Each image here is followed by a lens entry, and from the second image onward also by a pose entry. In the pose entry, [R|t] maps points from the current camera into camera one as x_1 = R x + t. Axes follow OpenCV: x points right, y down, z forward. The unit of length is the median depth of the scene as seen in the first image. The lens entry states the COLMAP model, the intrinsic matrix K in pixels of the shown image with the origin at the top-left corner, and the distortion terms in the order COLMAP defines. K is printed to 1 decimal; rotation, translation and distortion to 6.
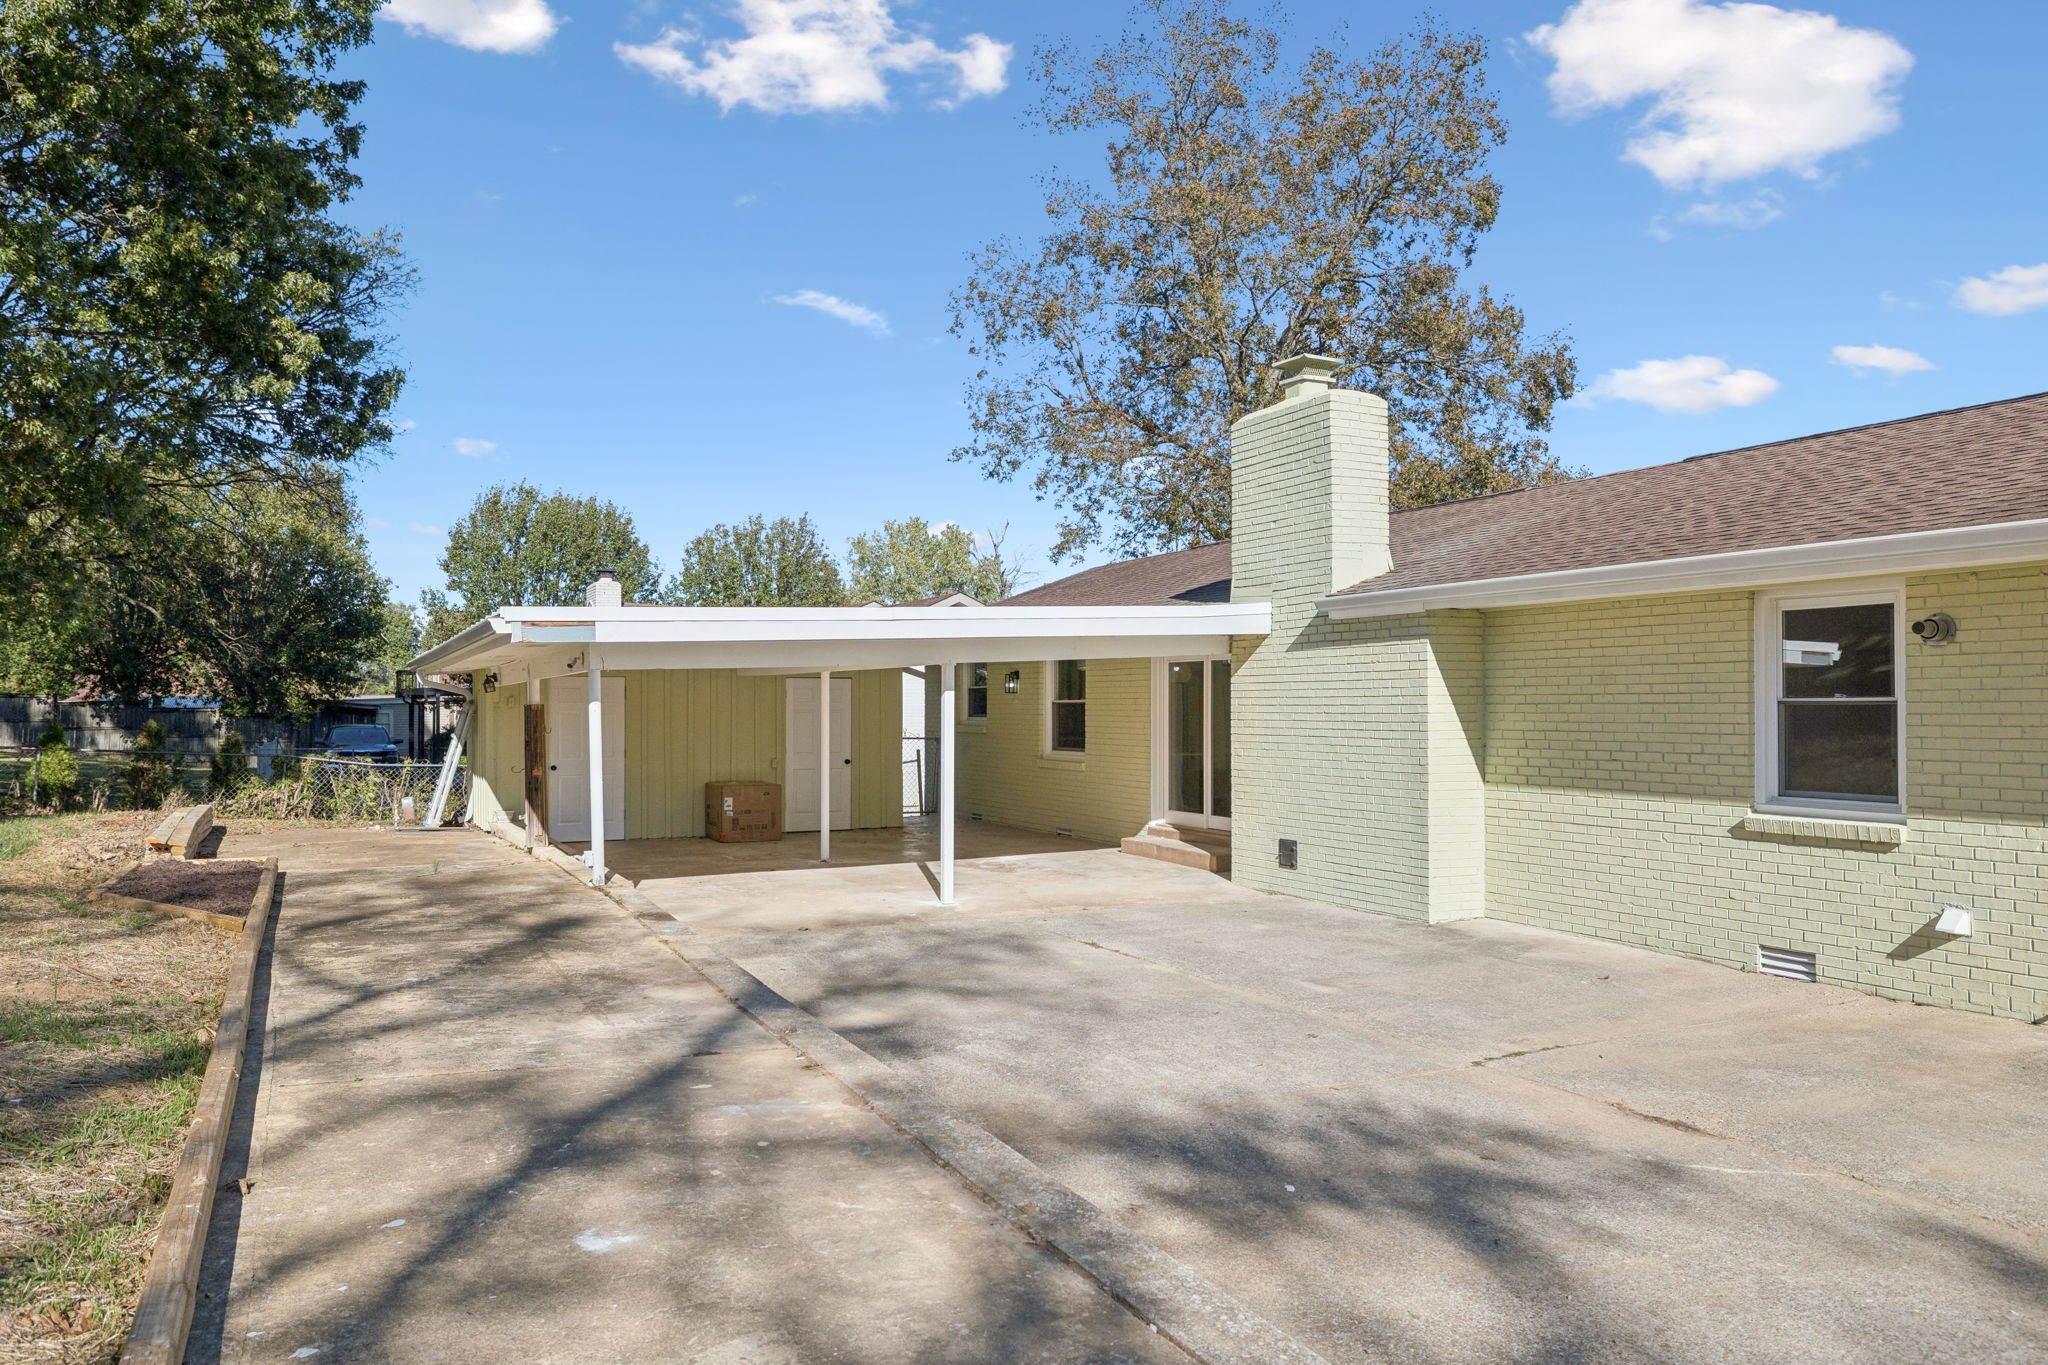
lens RADIAL K [[1292.5, 0, 1020.1], [0, 1292.5, 671.9], [0, 0, 1]] dist [-0.016324, 0.000452]
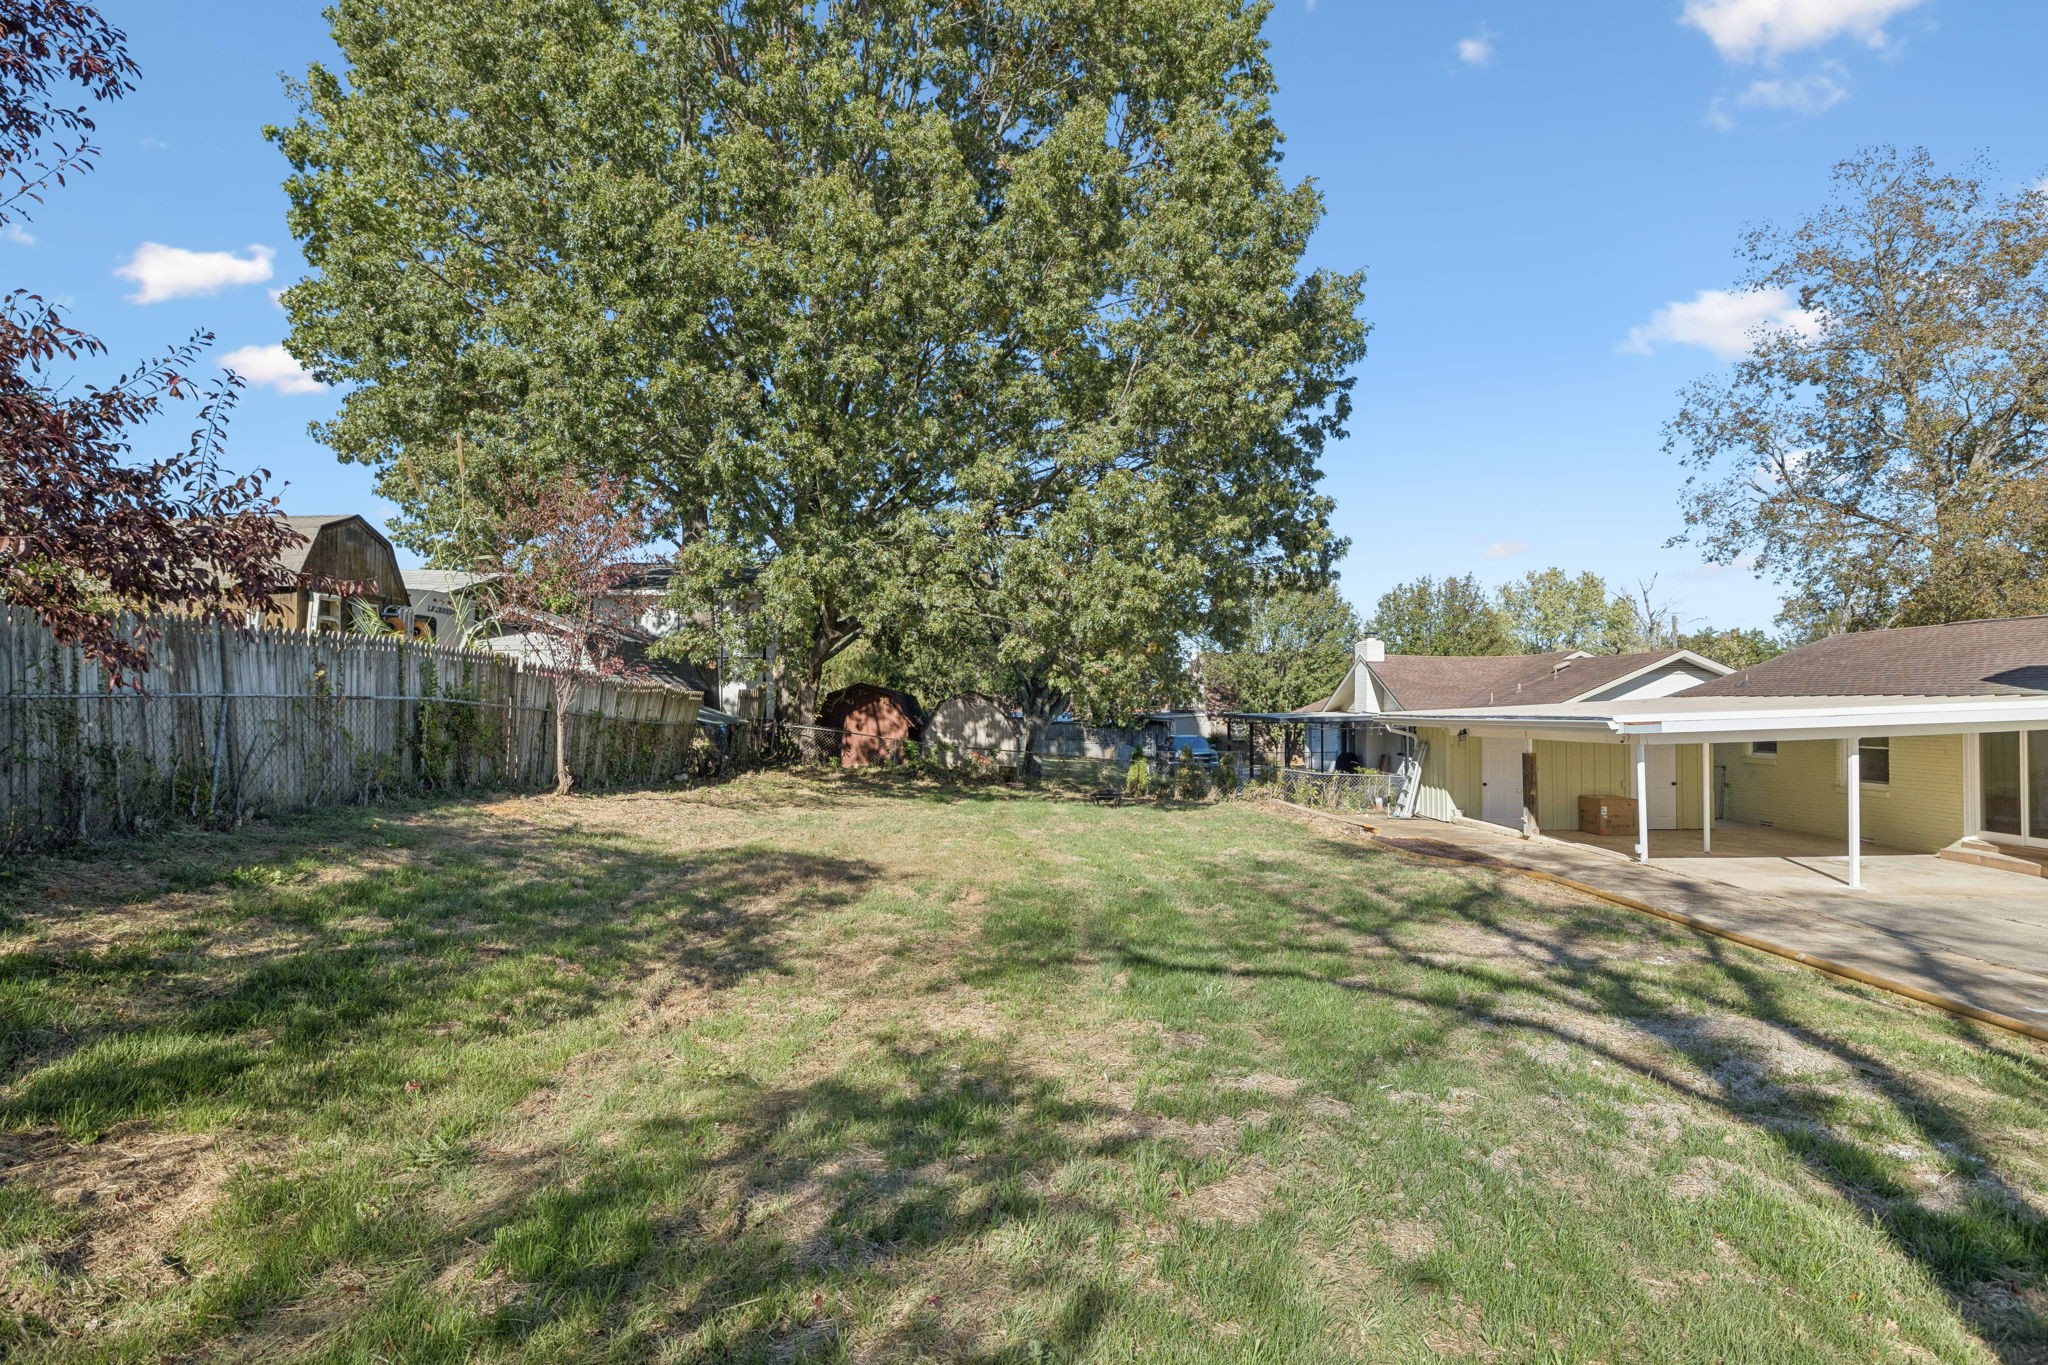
lens RADIAL K [[1058.5, 0, 1023.2], [0, 1058.5, 667.4], [0, 0, 1]] dist [-0.008448, -0.000656]
pose [[0.899542, -0.013784, -0.436617, -0.191072], [0.013000, 0.999904, -0.004782, -0.047044], [0.436641, -0.001375, 0.899635, -0.290680]]
